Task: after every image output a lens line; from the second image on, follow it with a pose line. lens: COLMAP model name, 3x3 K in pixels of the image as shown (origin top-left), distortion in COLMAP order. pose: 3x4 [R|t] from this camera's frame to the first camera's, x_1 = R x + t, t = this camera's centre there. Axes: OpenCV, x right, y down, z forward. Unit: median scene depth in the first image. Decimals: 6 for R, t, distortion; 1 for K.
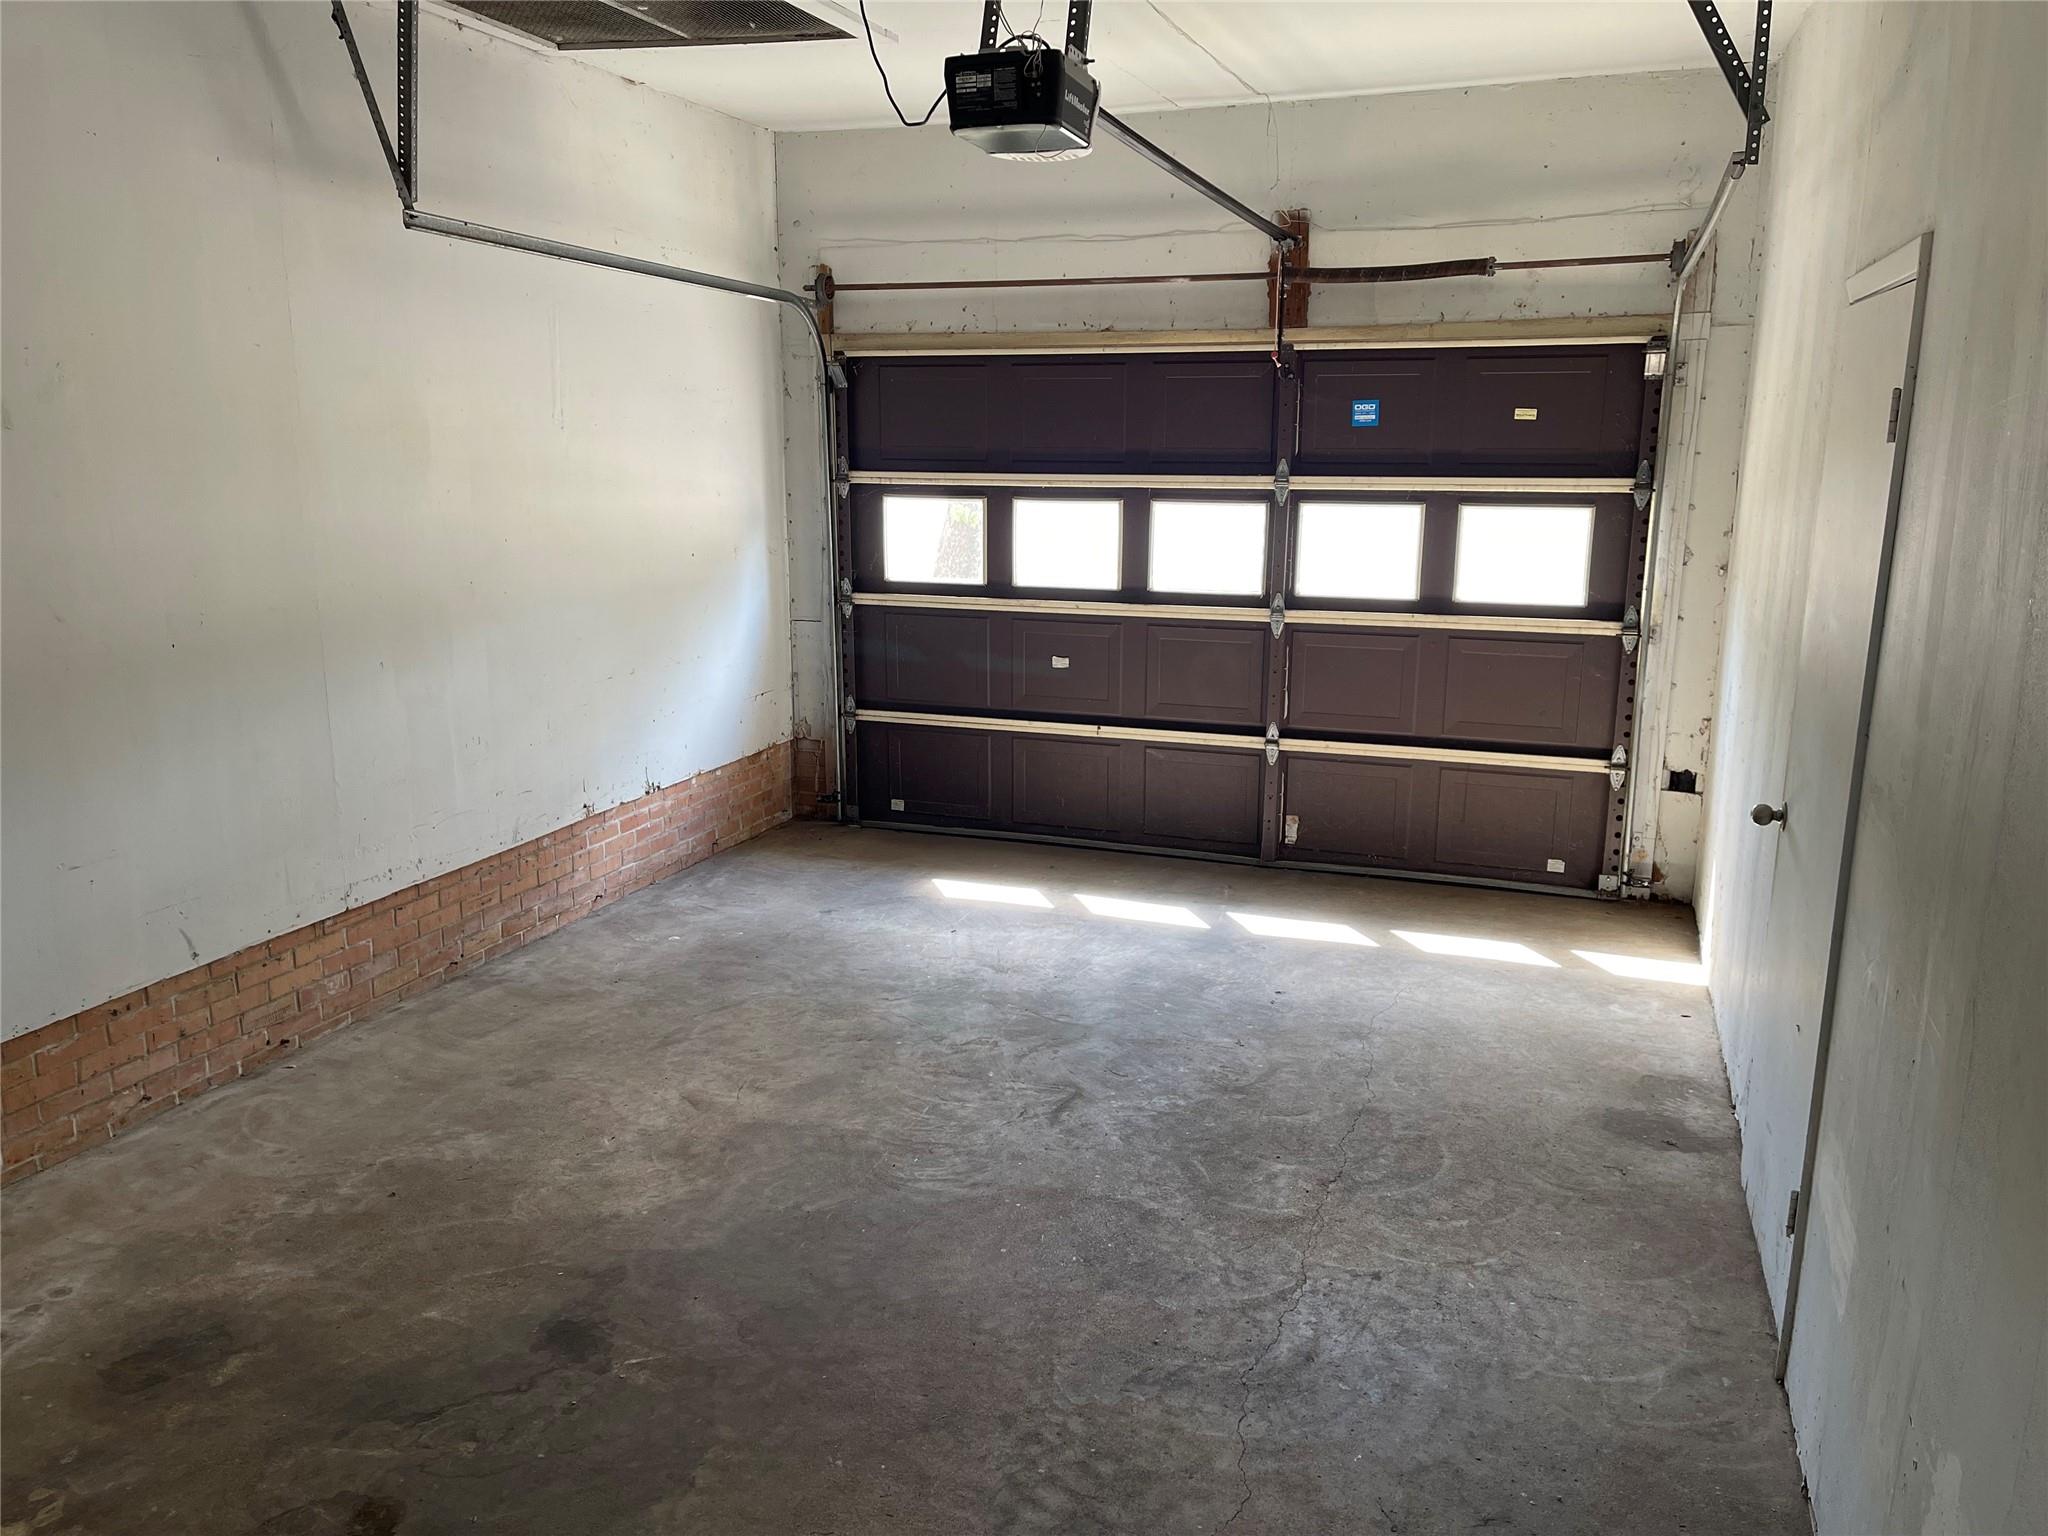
lens RADIAL K [[1549.8, 0, 989.2], [0, 1549.8, 773.2], [0, 0, 1]] dist [0.033930, -0.002835]
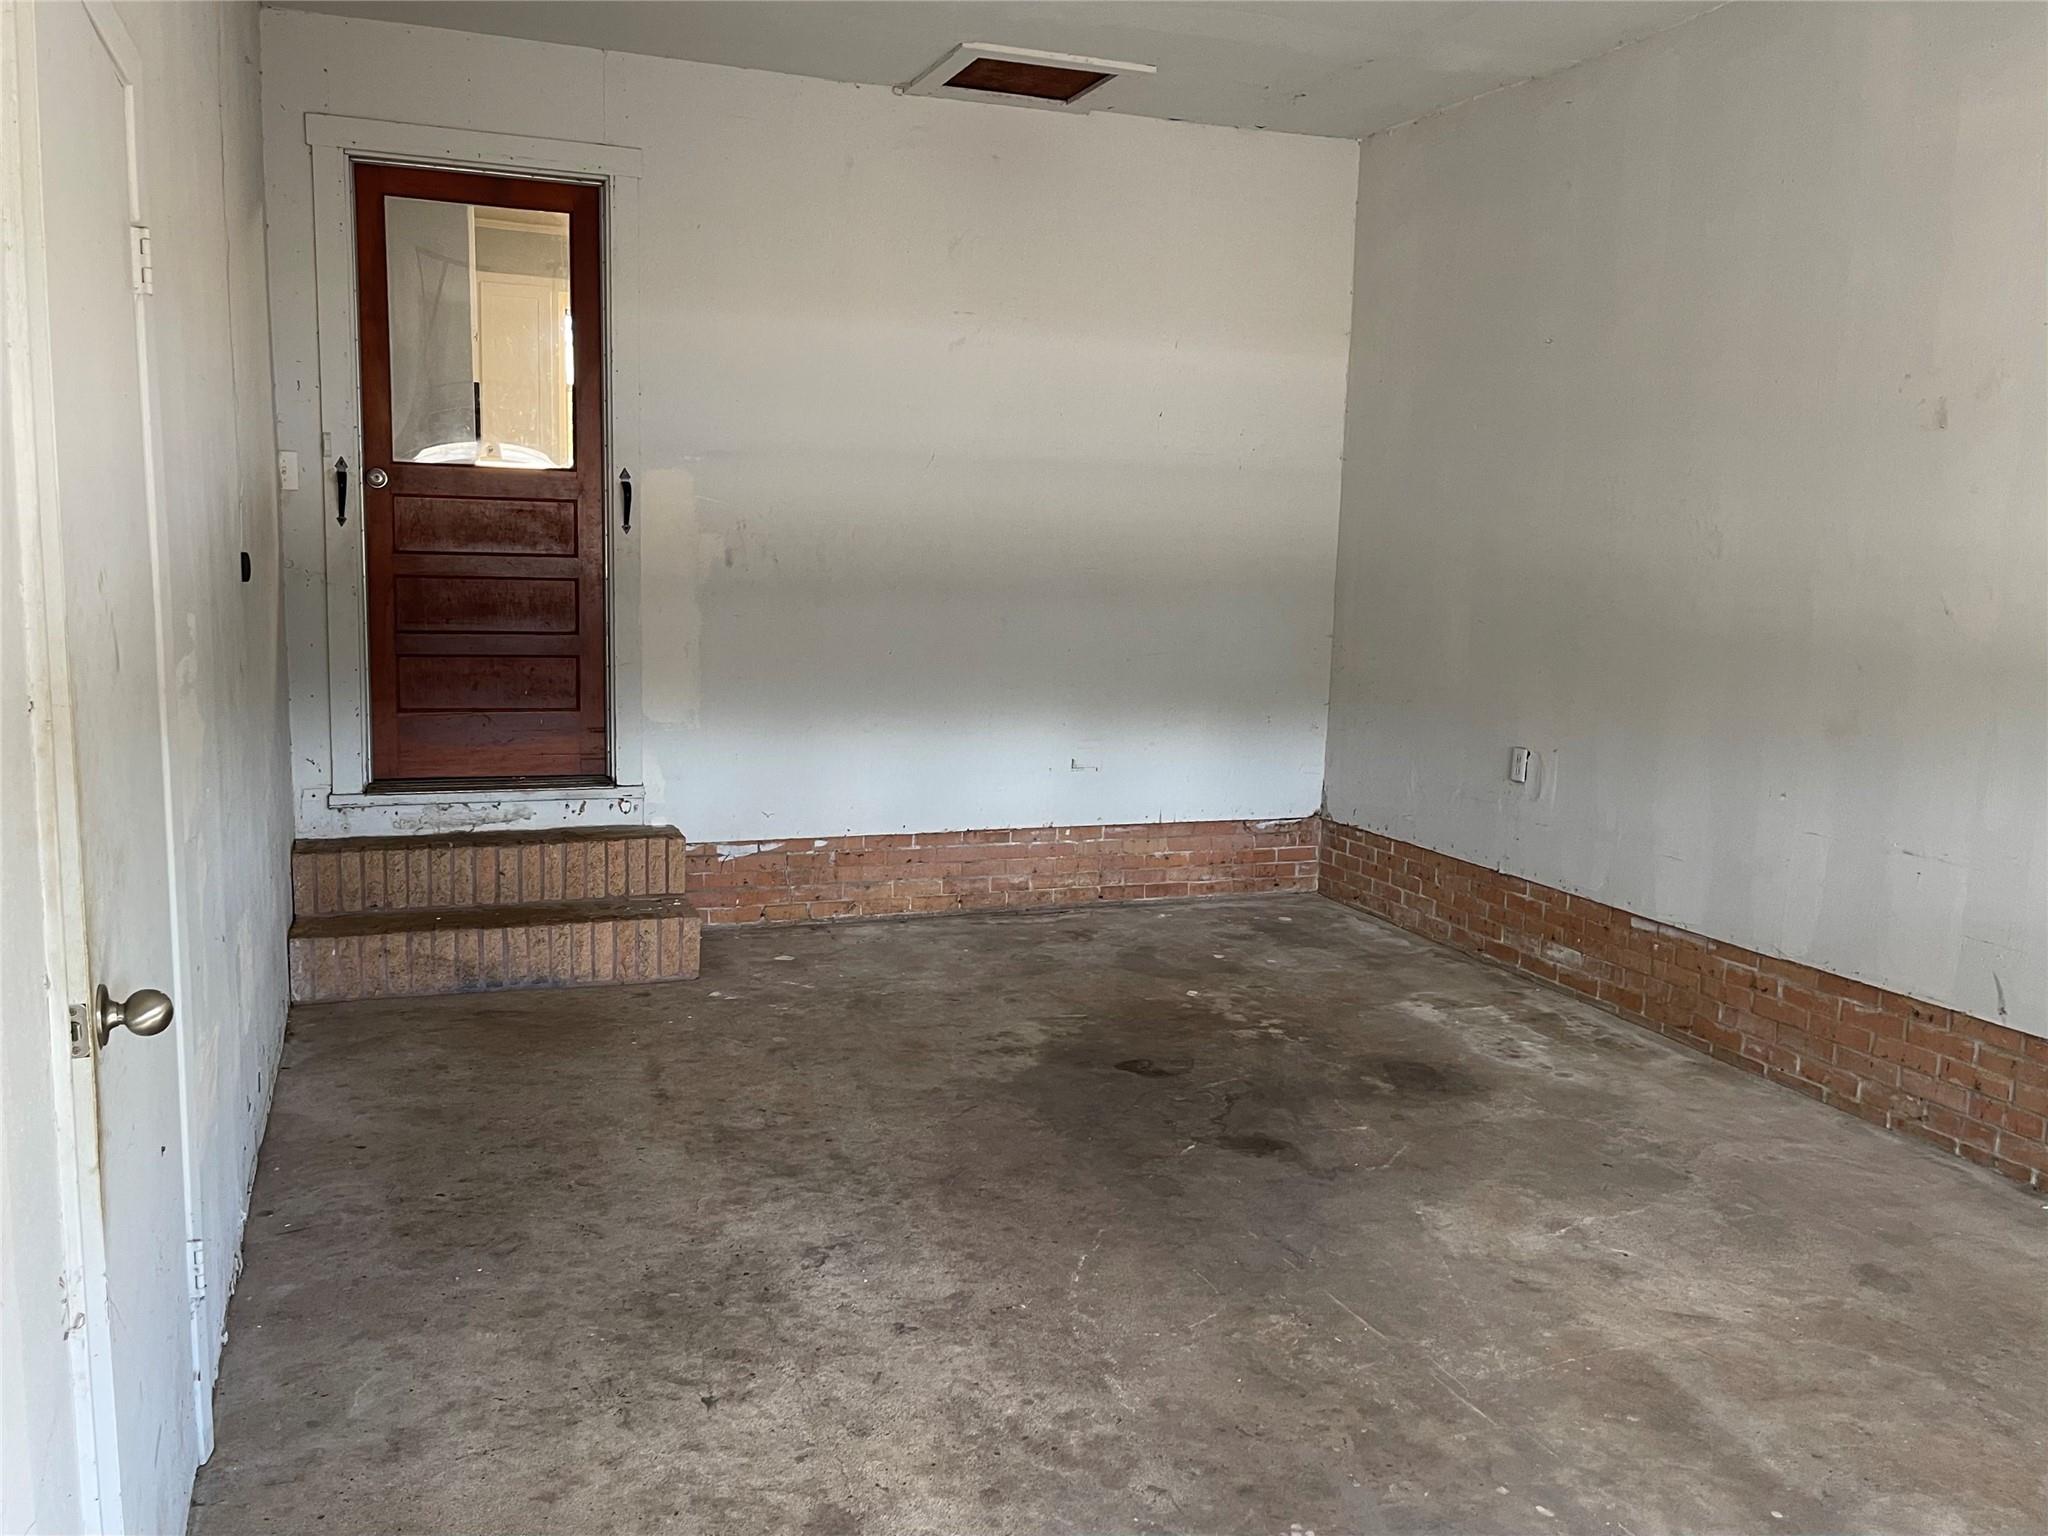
lens RADIAL K [[1549.8, 0, 989.2], [0, 1549.8, 773.2], [0, 0, 1]] dist [0.033930, -0.002835]
pose [[-0.747939, 0.079158, -0.659030, 0.571586], [-0.169747, 0.937038, 0.305198, -0.211258], [0.641695, 0.340138, -0.687411, 1.372676]]
